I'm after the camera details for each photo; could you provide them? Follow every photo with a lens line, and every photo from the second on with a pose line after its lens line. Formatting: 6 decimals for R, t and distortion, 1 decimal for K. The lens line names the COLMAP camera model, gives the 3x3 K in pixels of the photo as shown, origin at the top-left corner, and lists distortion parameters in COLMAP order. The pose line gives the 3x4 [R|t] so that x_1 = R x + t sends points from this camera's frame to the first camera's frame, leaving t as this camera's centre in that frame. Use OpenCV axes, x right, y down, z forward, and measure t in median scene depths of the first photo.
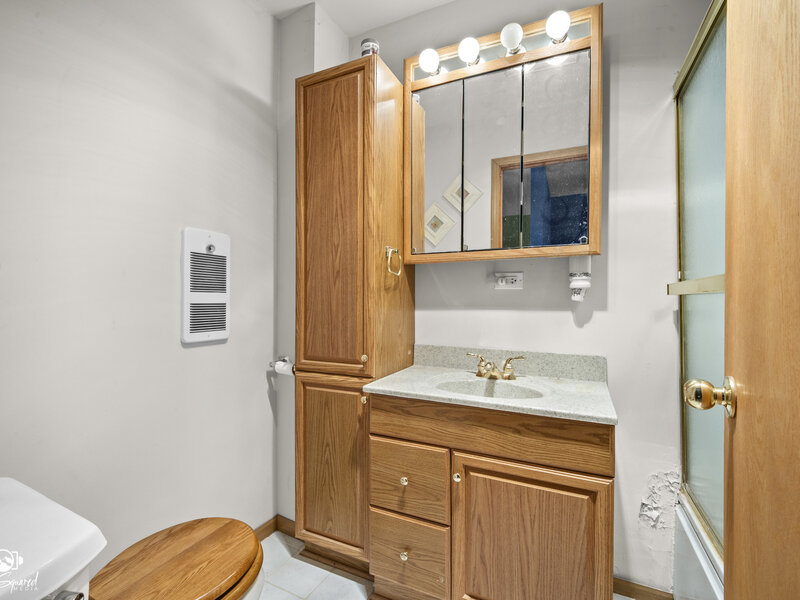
lens RADIAL K [[374.9, 0, 400.0], [0, 374.9, 300.0], [0, 0, 1]] dist [0.000843, -0.012590]
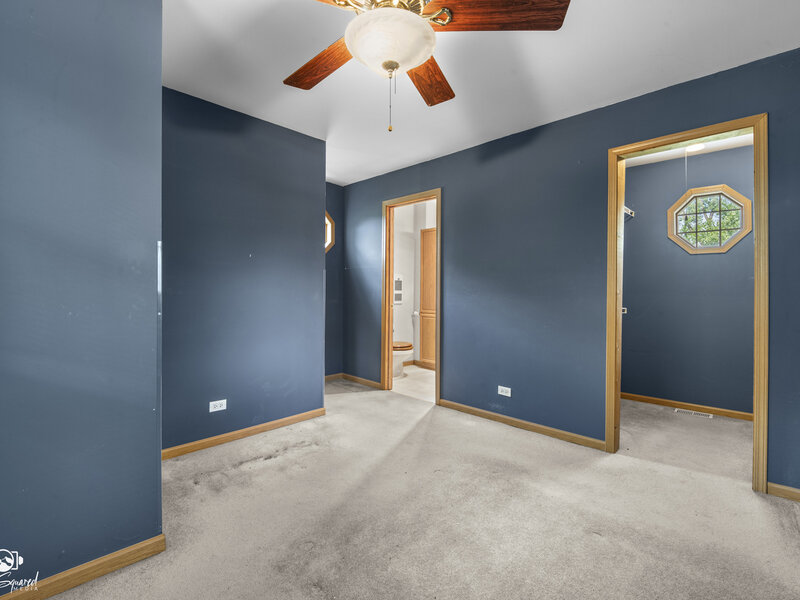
lens RADIAL K [[374.9, 0, 400.0], [0, 374.9, 300.0], [0, 0, 1]] dist [0.000843, -0.012590]
pose [[0.944527, 0.007815, -0.328341, 0.717111], [-0.006771, 0.999968, 0.004322, 0.054478], [0.328364, -0.001859, 0.944549, -2.445527]]
